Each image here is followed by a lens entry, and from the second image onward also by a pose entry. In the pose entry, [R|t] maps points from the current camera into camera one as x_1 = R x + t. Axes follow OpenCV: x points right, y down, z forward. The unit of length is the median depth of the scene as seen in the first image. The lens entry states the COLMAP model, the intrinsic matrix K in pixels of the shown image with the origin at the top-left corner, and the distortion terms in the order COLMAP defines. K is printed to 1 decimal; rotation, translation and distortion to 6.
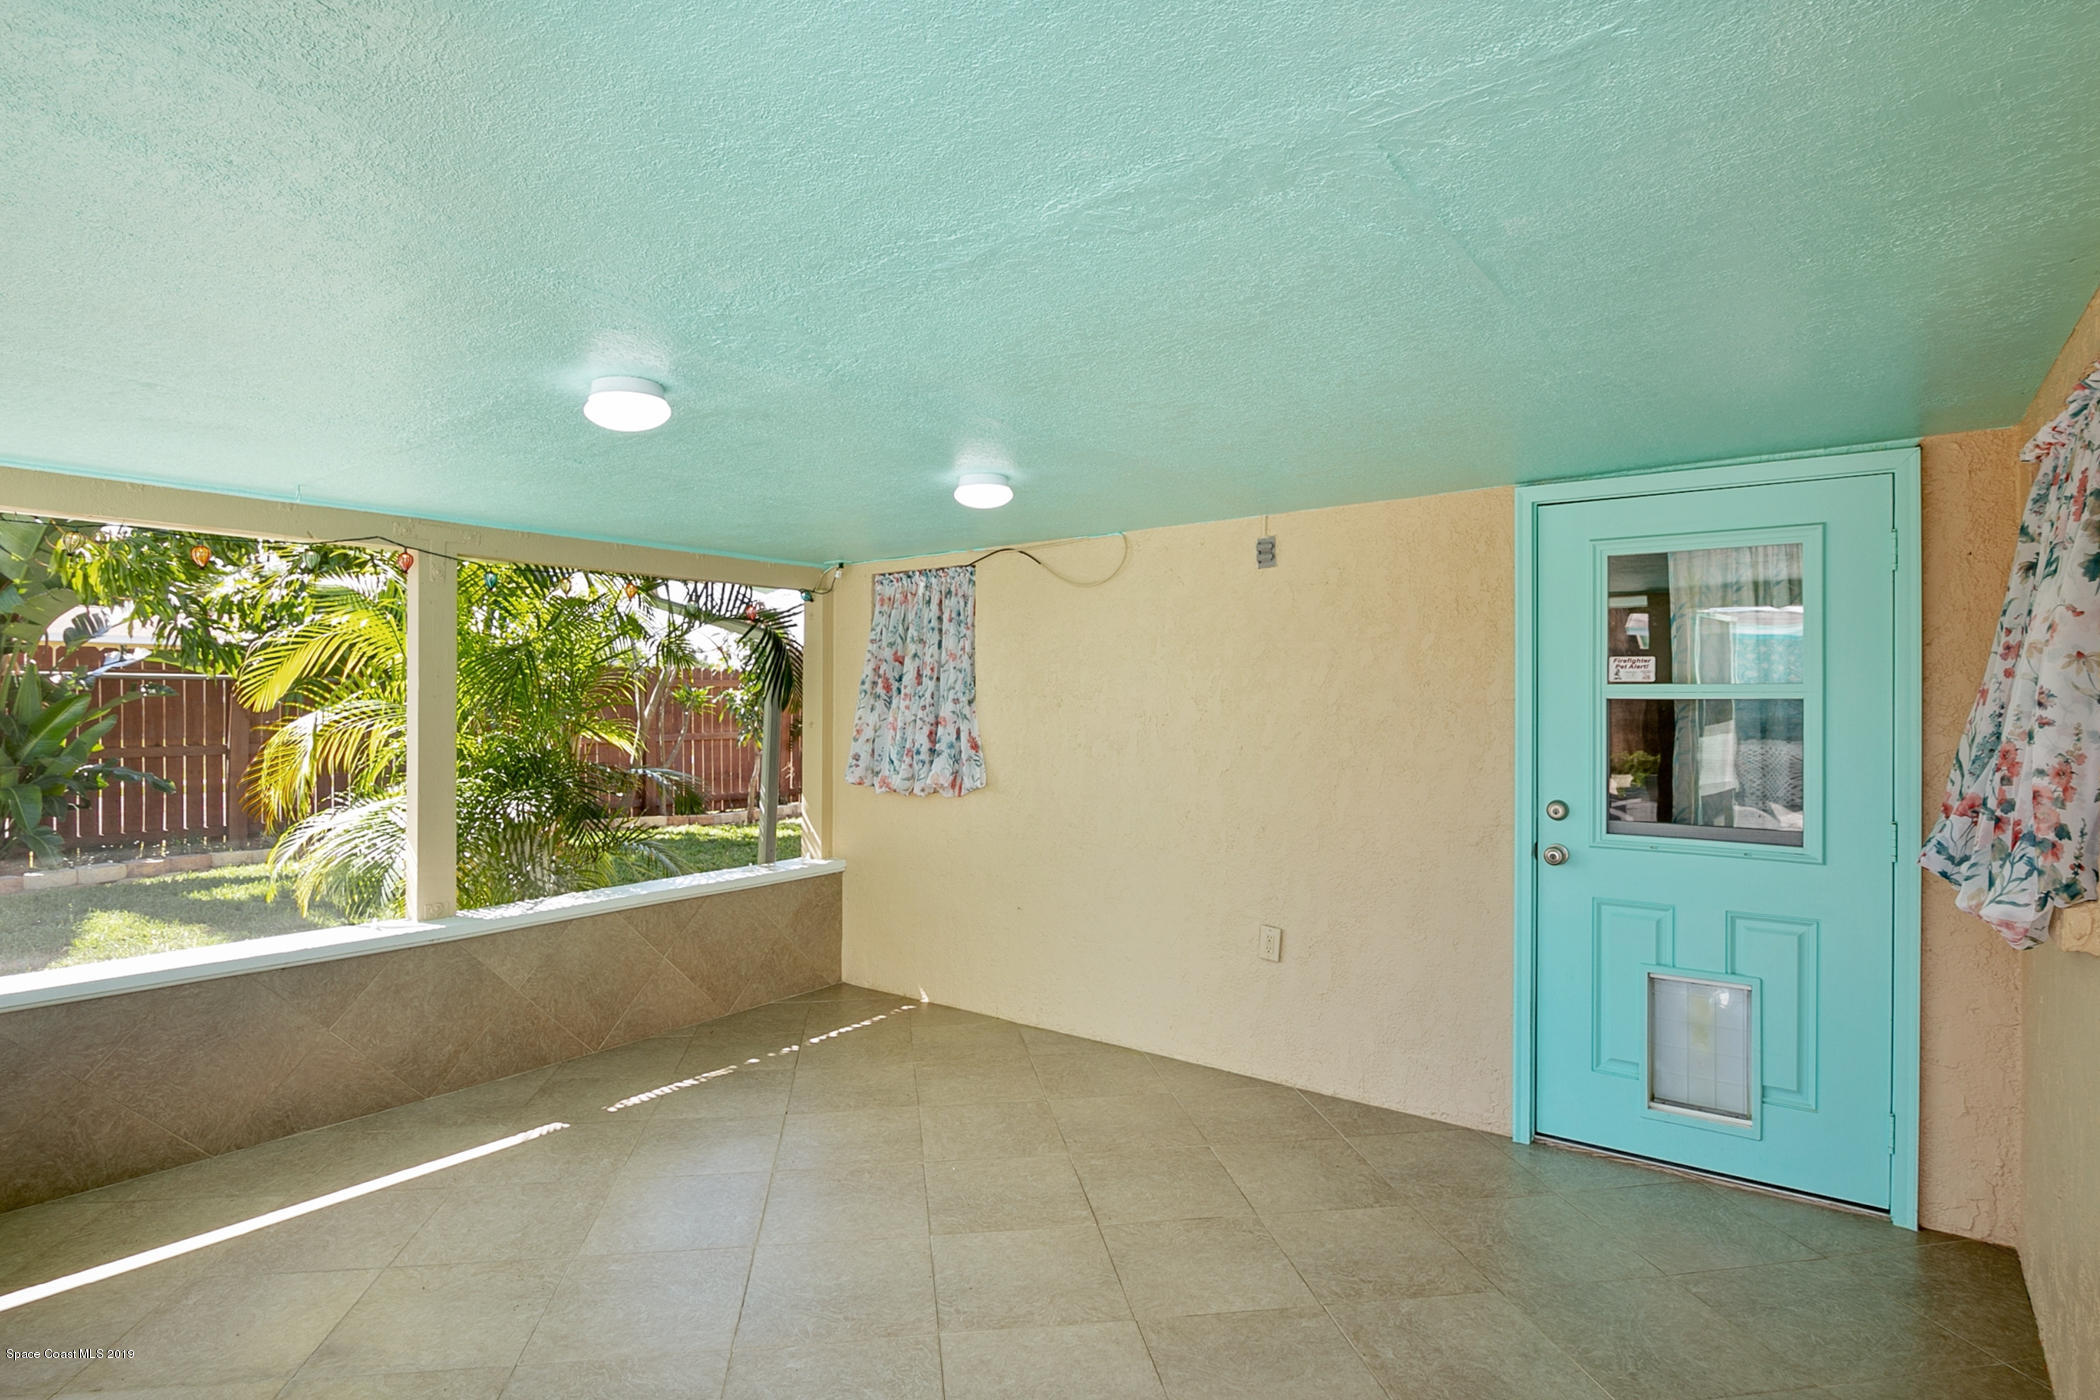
lens RADIAL K [[1048.1, 0, 1050.0], [0, 1048.1, 700.0], [0, 0, 1]] dist [-0.017499, -0.000681]
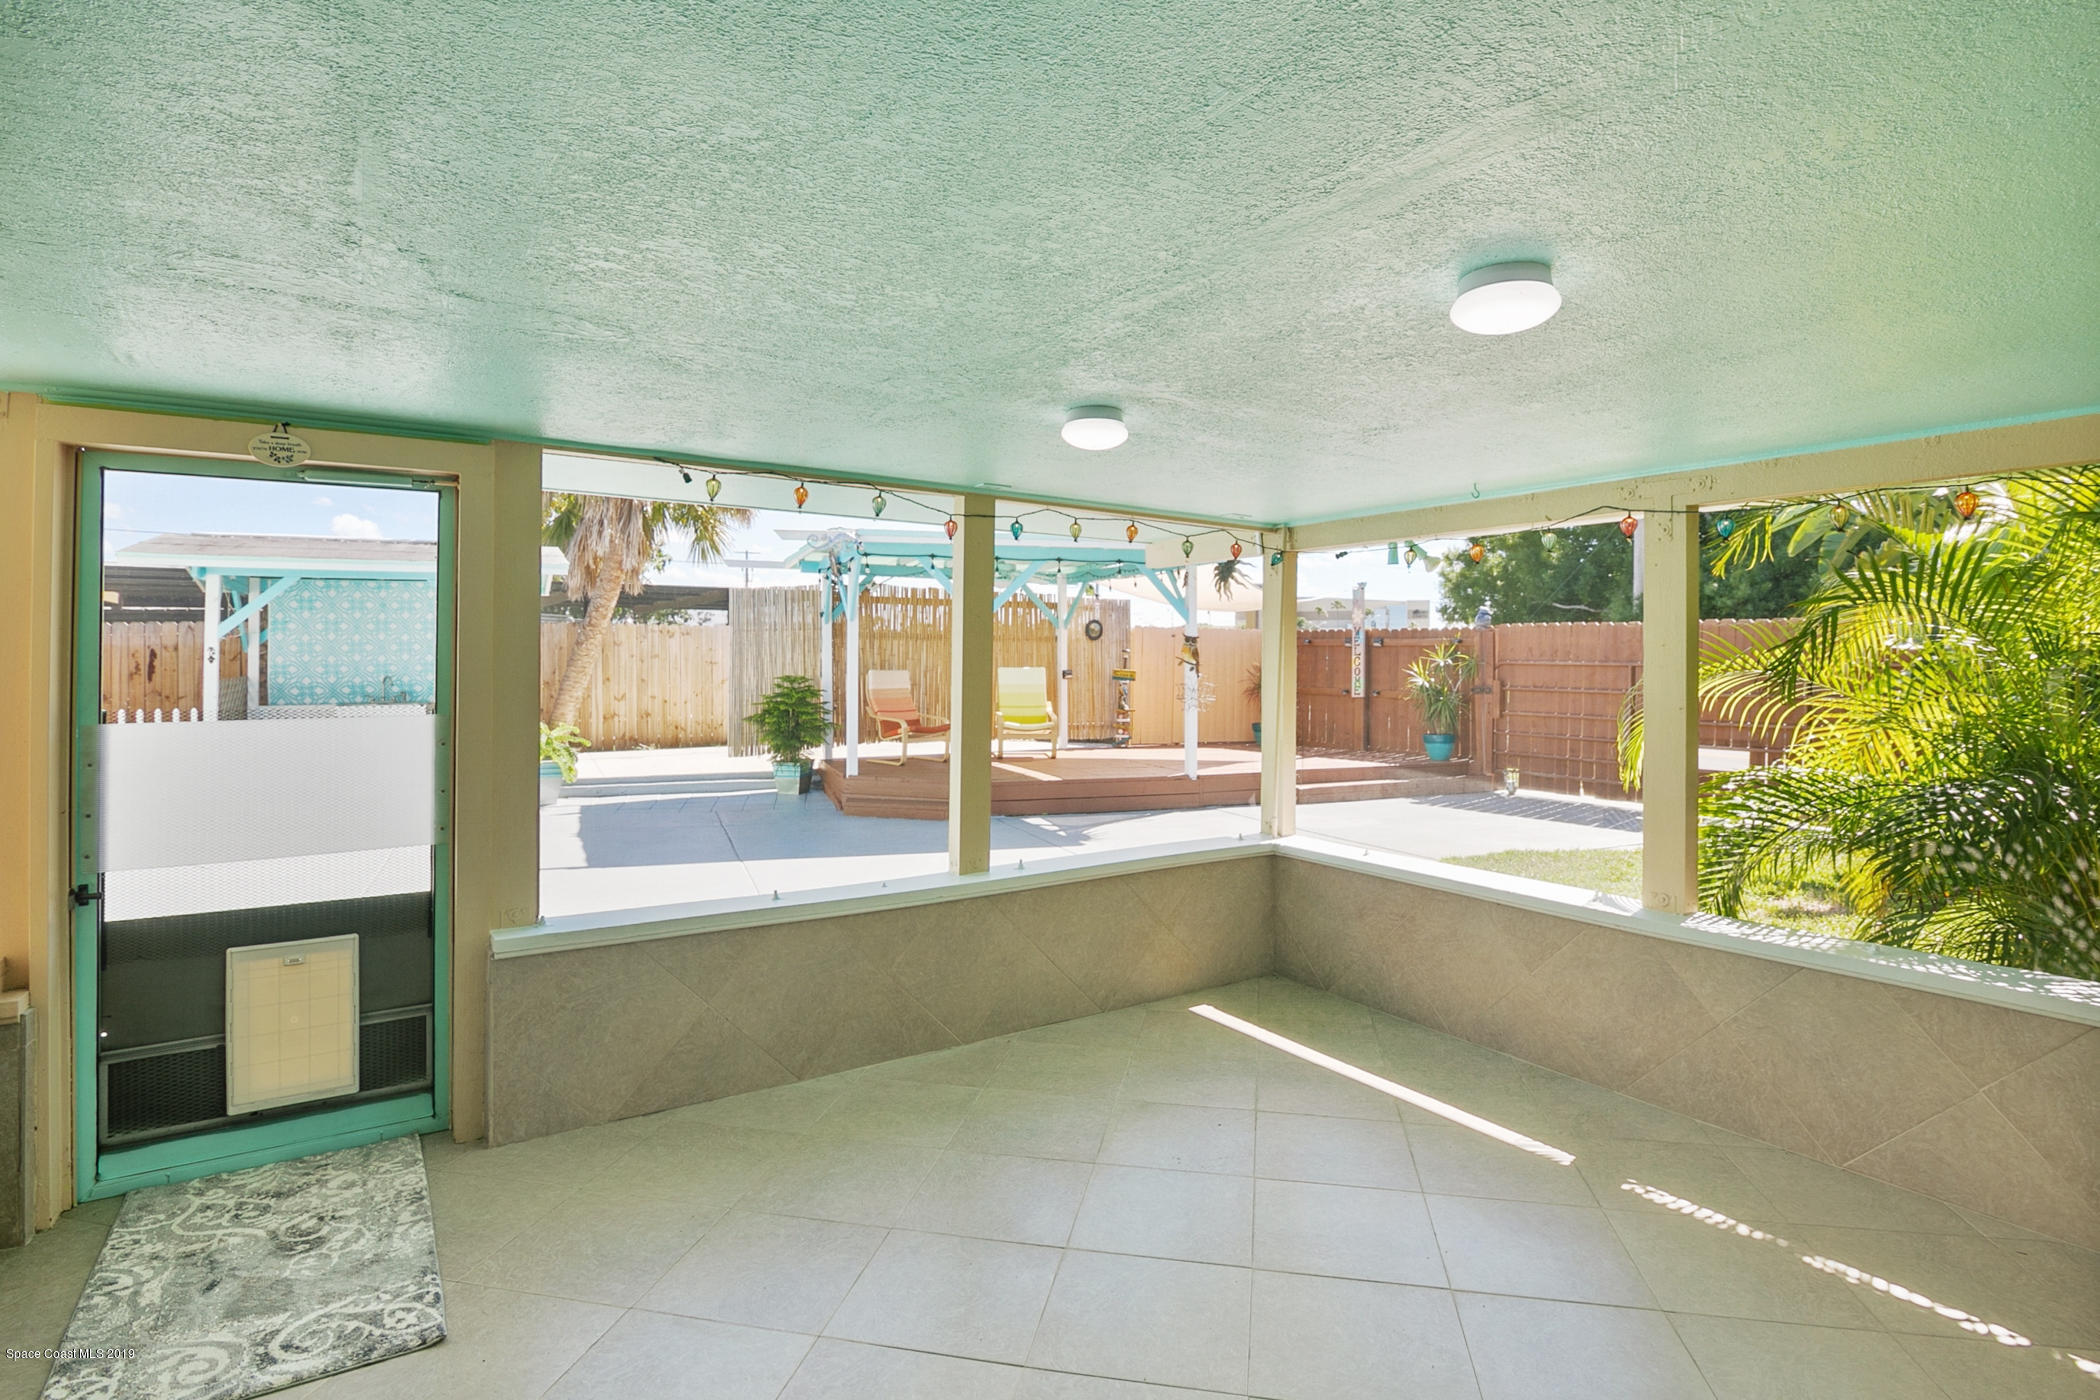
lens RADIAL K [[1039.2, 0, 1051.8], [0, 1039.2, 648.8], [0, 0, 1]] dist [-0.038202, -0.000301]
pose [[-0.326853, -0.011309, -0.945007, 0.452777], [-0.009770, 0.999915, -0.008587, -0.008074], [0.945025, 0.006426, -0.326936, 0.812890]]
